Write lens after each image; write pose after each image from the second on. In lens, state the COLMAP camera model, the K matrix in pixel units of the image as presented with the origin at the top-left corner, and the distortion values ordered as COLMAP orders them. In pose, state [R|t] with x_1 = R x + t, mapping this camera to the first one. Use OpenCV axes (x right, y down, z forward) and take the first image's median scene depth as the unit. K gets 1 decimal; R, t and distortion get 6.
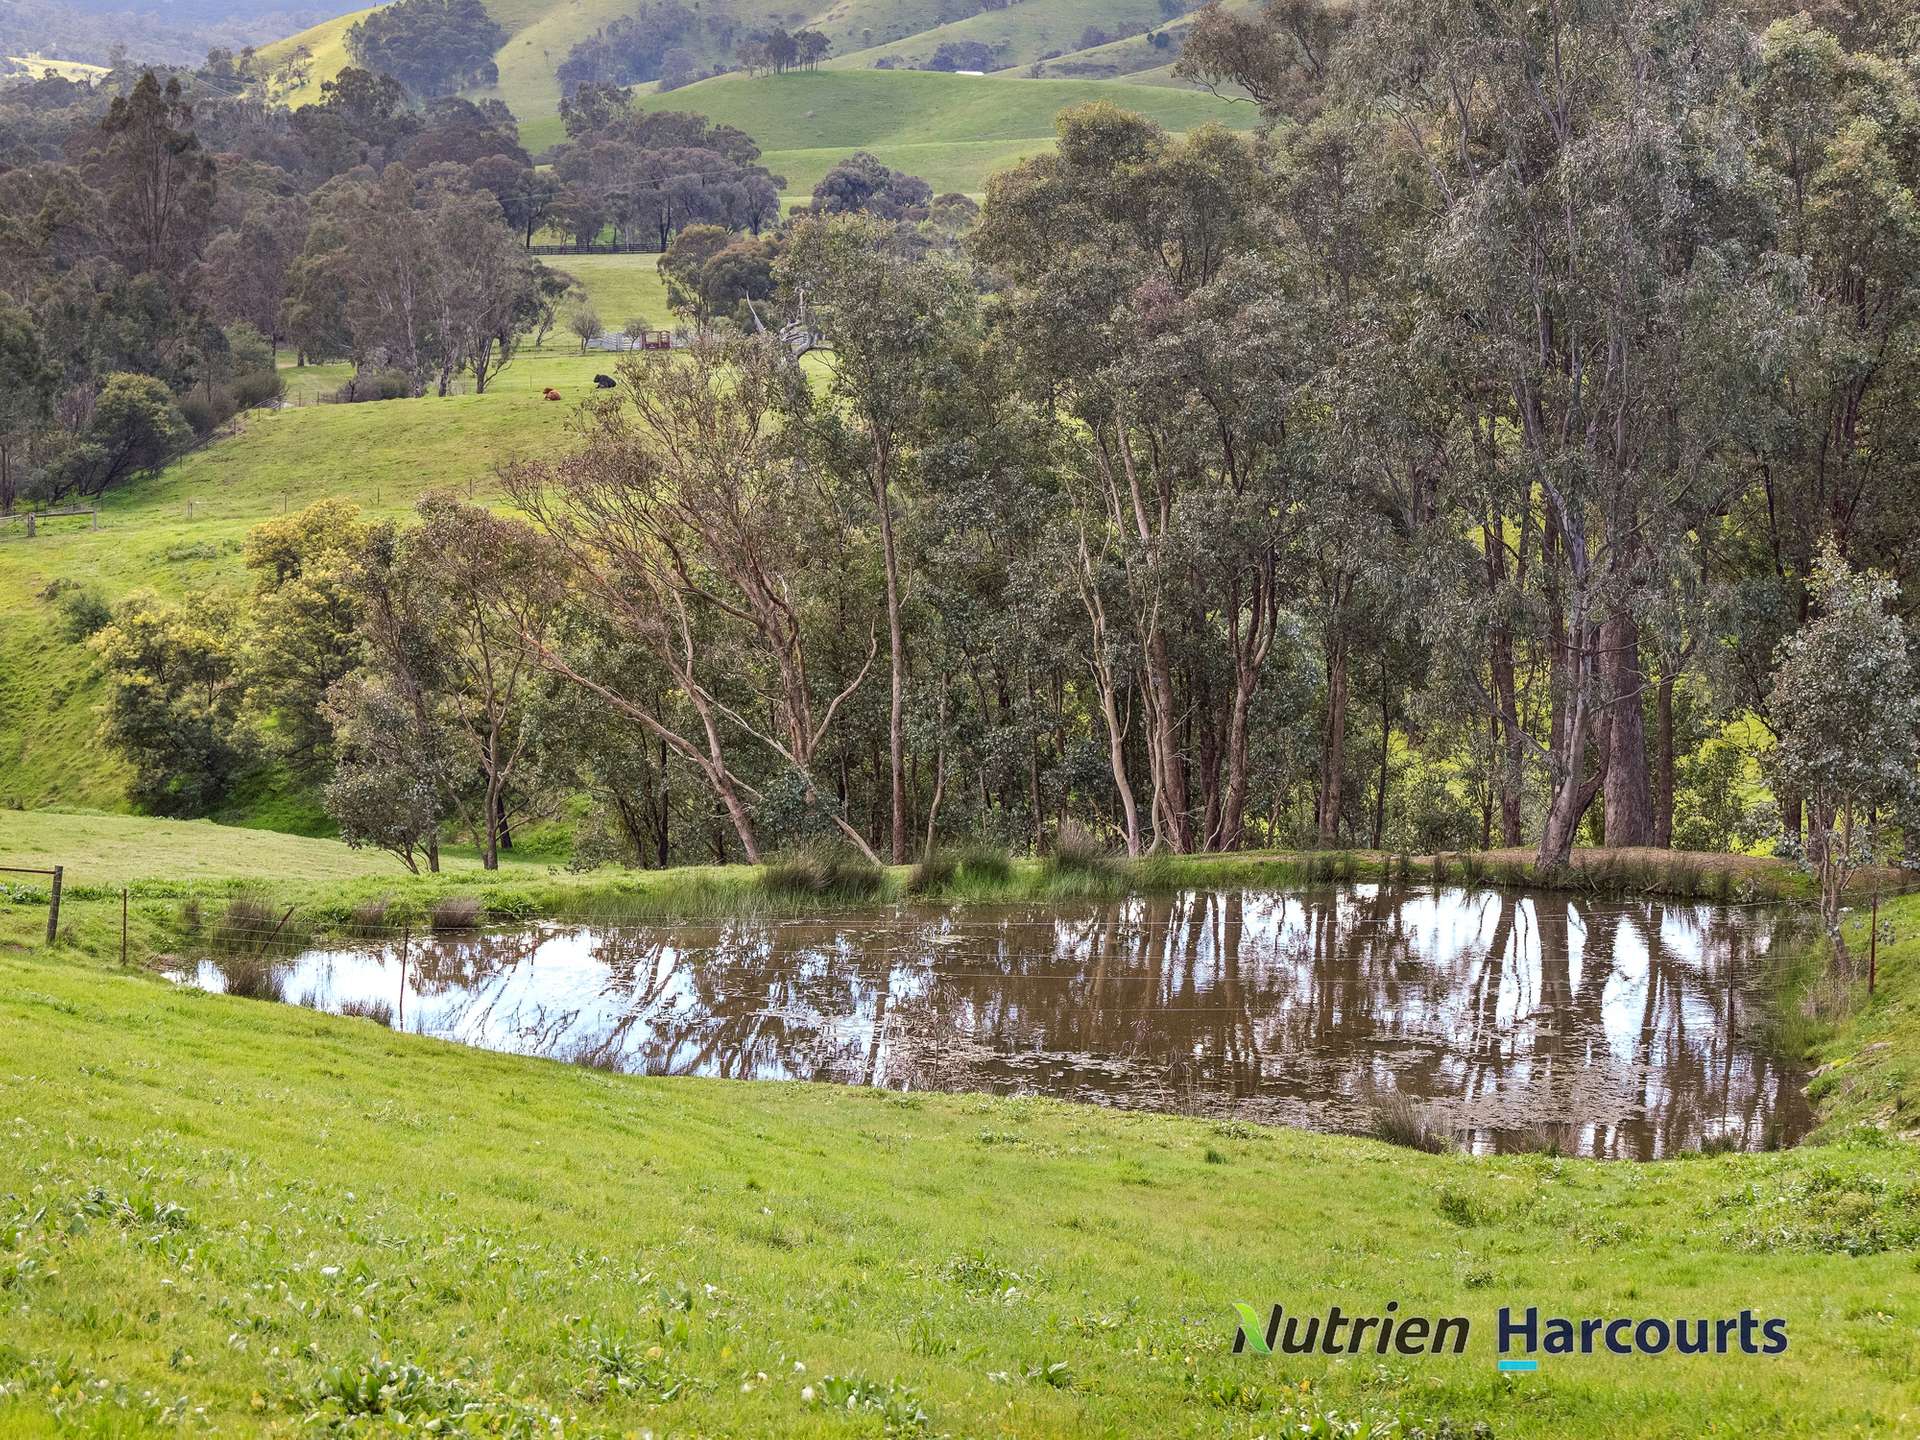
lens RADIAL K [[4732.8, 0, 869.2], [0, 4732.8, 661.9], [0, 0, 1]] dist [0.033935, 0.165241]
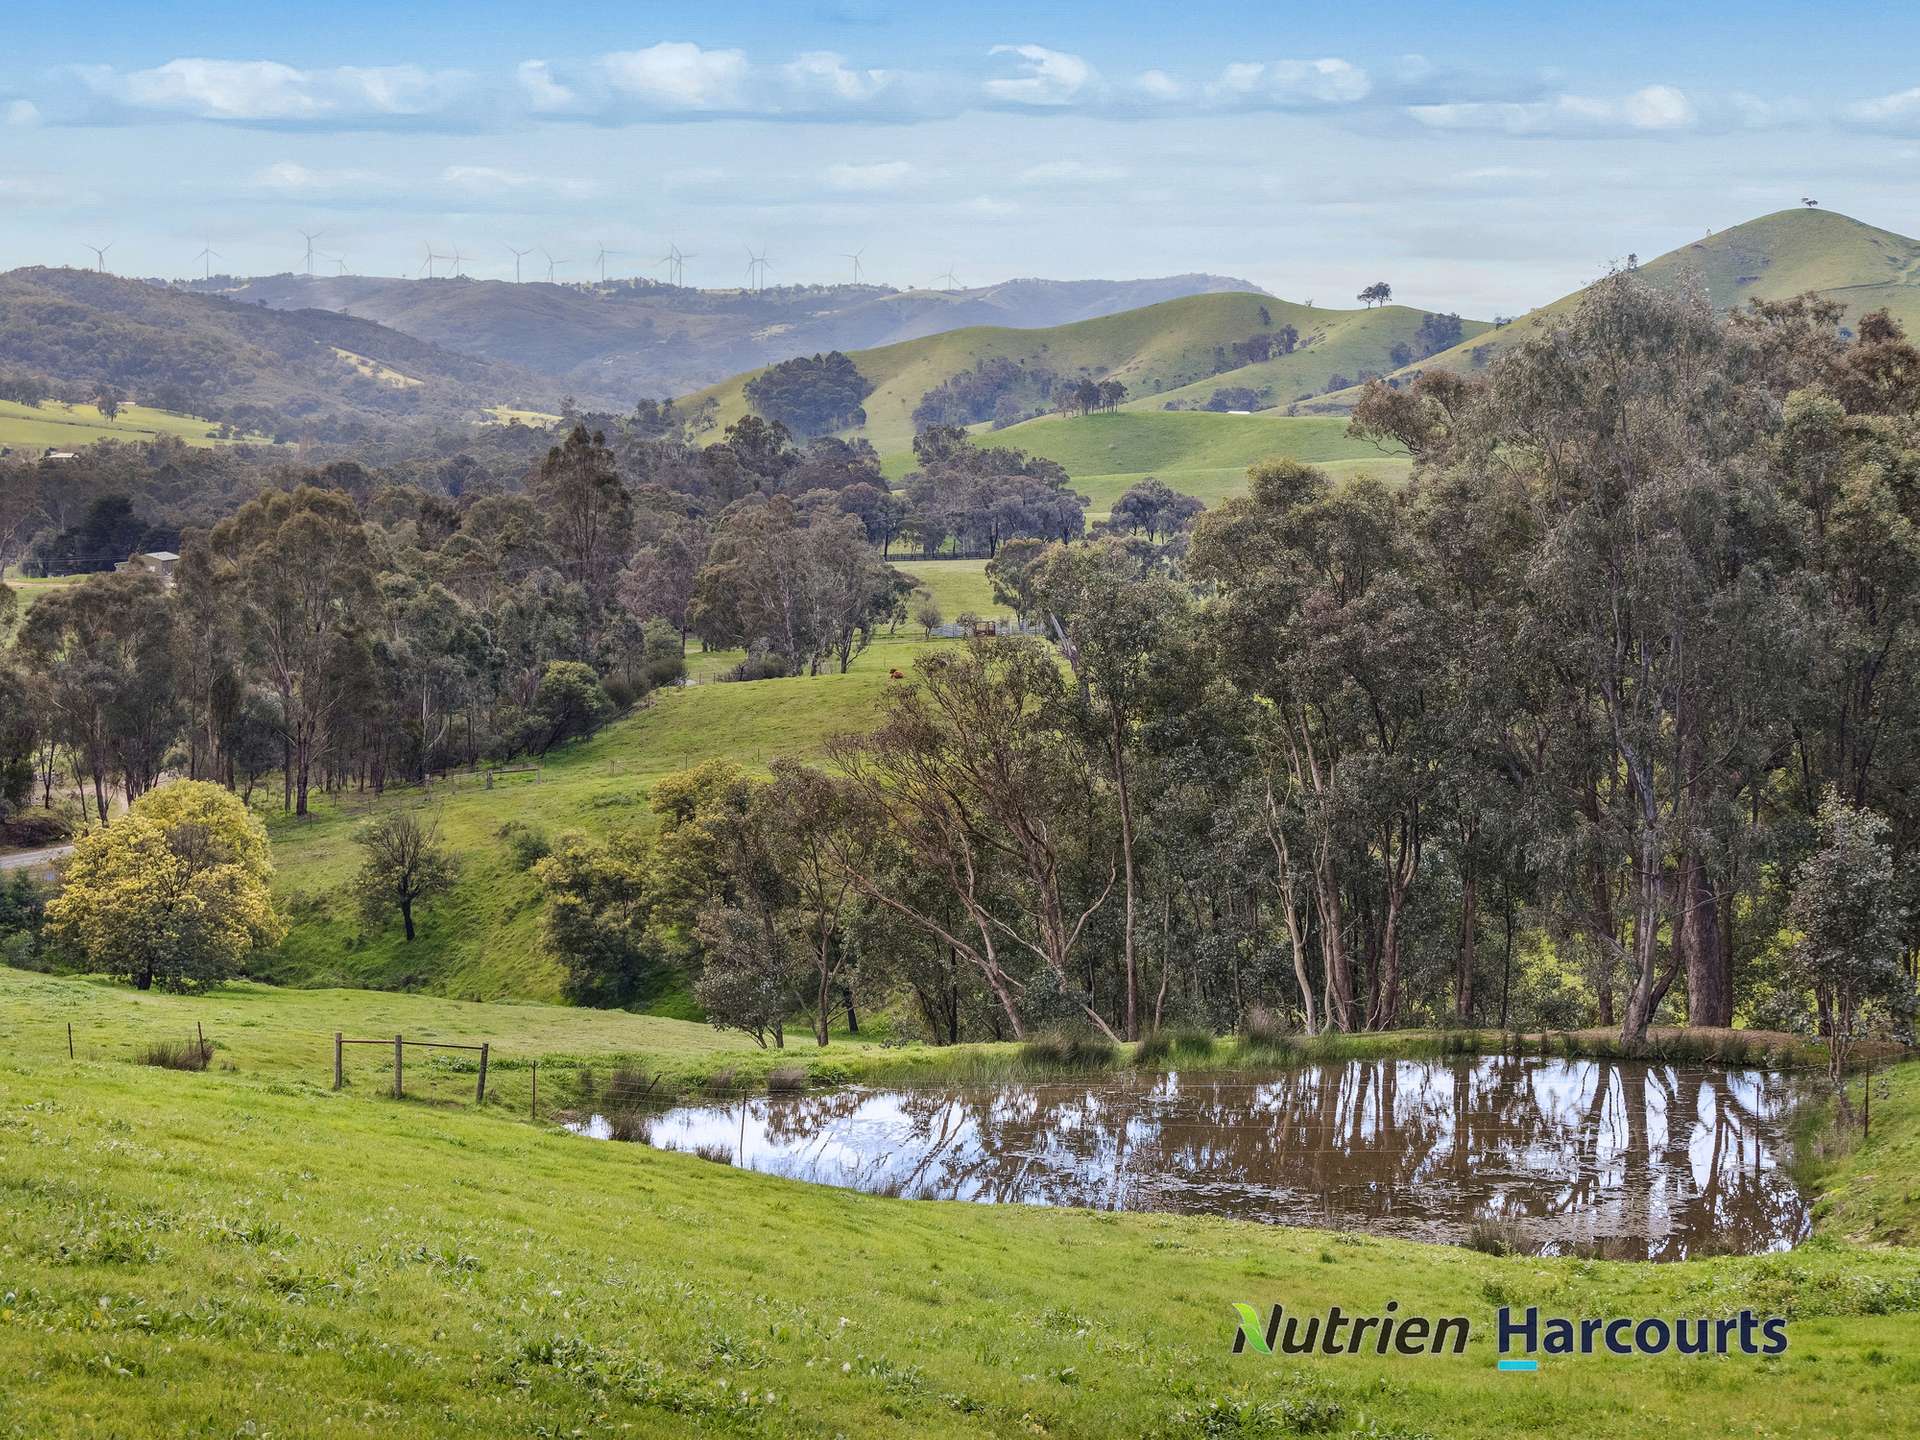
lens RADIAL K [[3811.4, 0, 960.0], [0, 3811.4, 720.0], [0, 0, 1]] dist [-0.016945, 0.280042]
pose [[0.998404, -0.007233, -0.056009, 0.018158], [0.004857, 0.999087, -0.042434, -0.001307], [0.056264, 0.042094, 0.997528, -0.051123]]
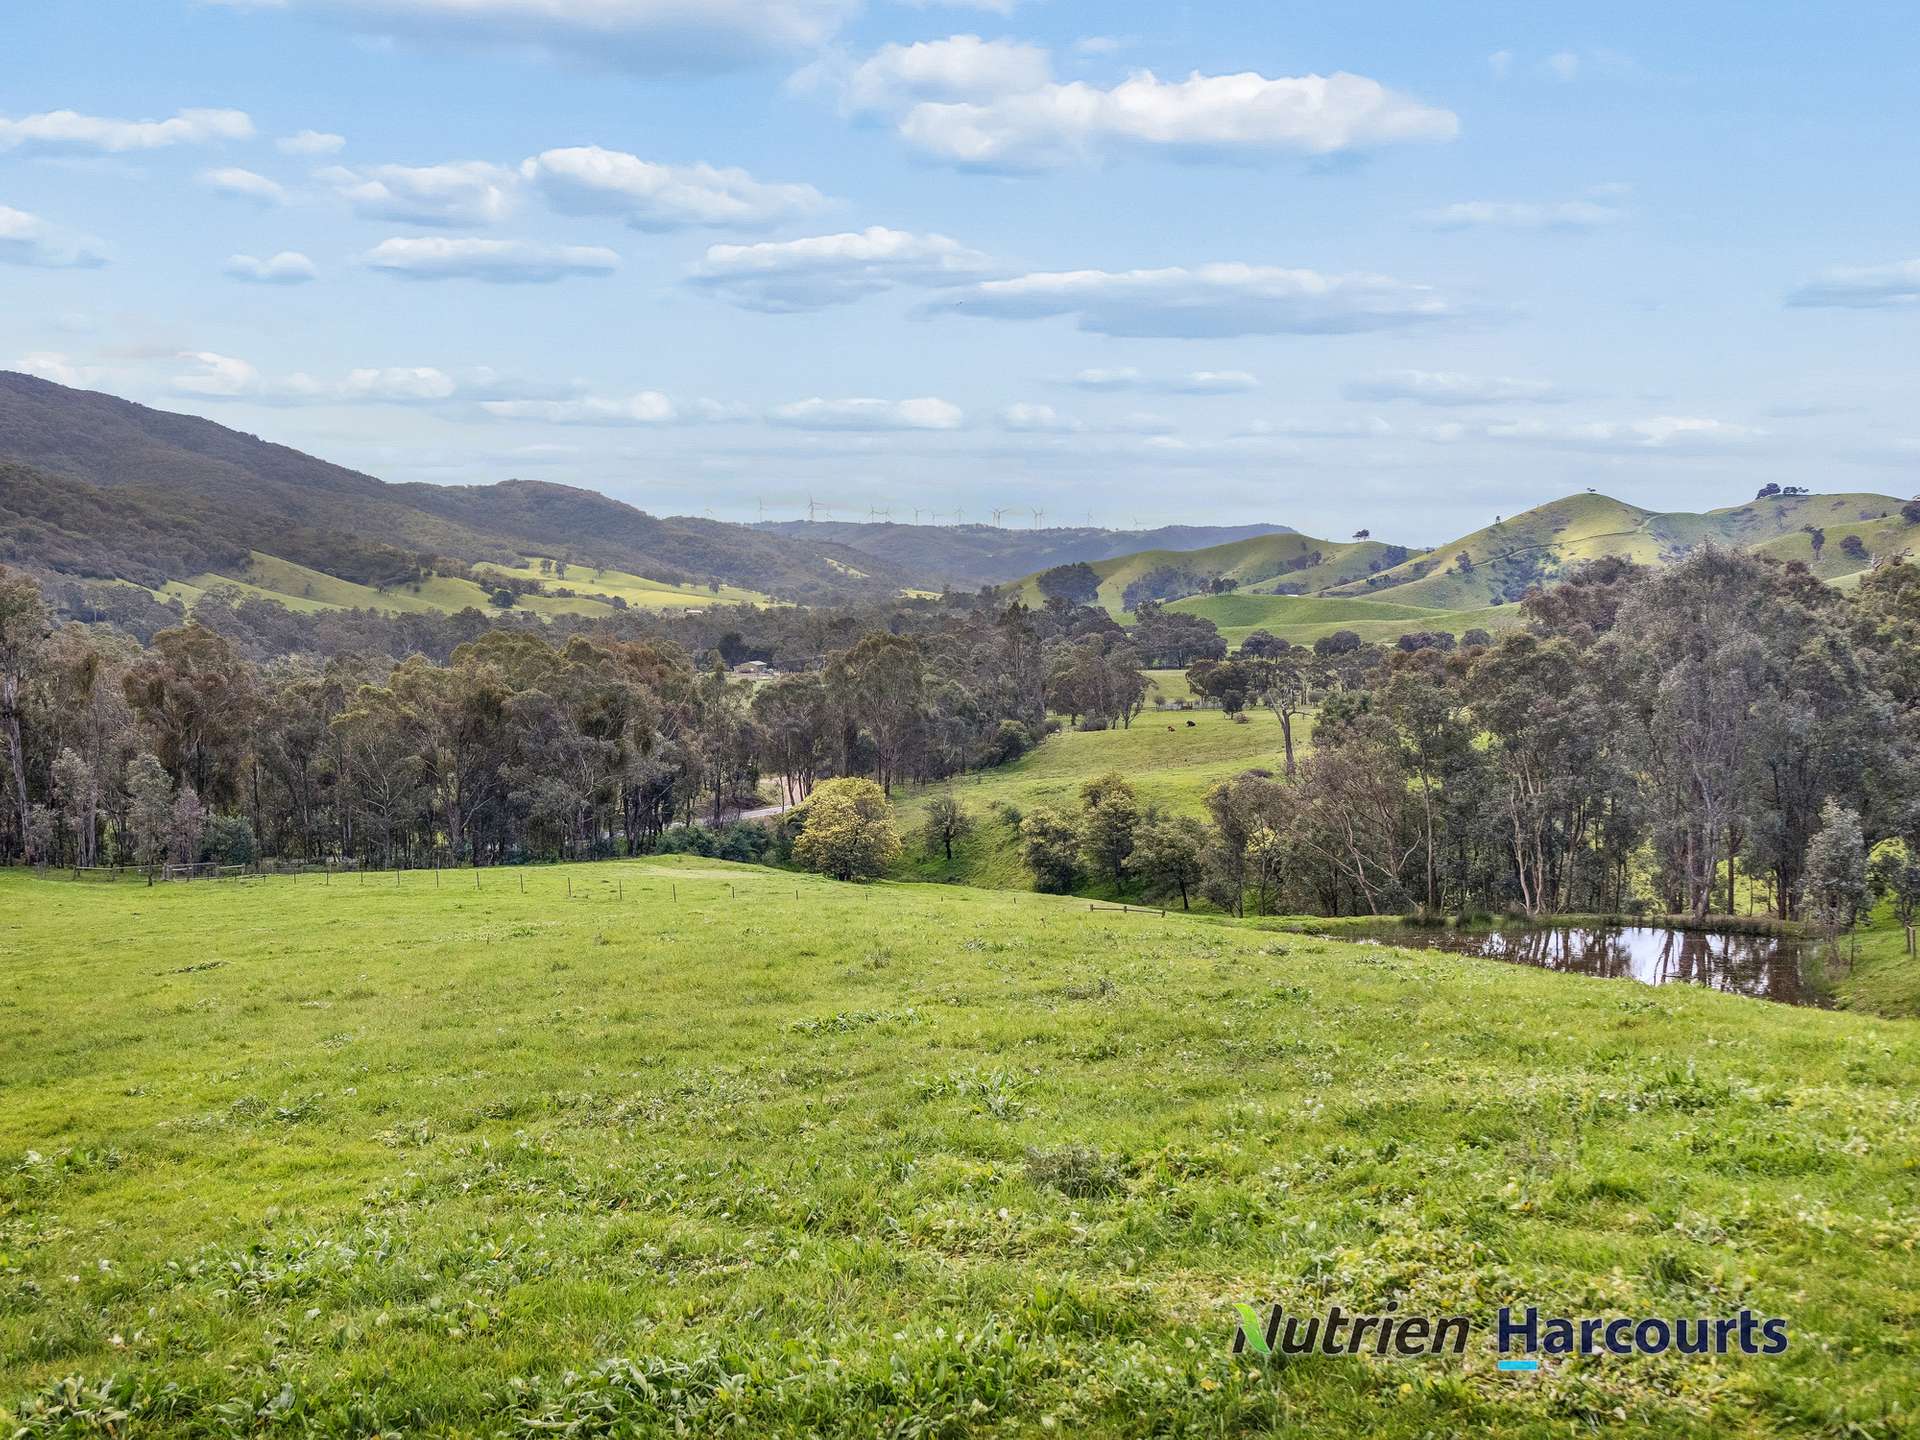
lens RADIAL K [[1963.7, 0, 960.0], [0, 1963.7, 720.0], [0, 0, 1]] dist [-0.017715, 0.004472]
pose [[0.992065, 0.006023, -0.125584, -0.117458], [-0.013257, 0.998295, -0.056848, -0.000877], [0.125027, 0.058062, 0.990453, -0.119662]]
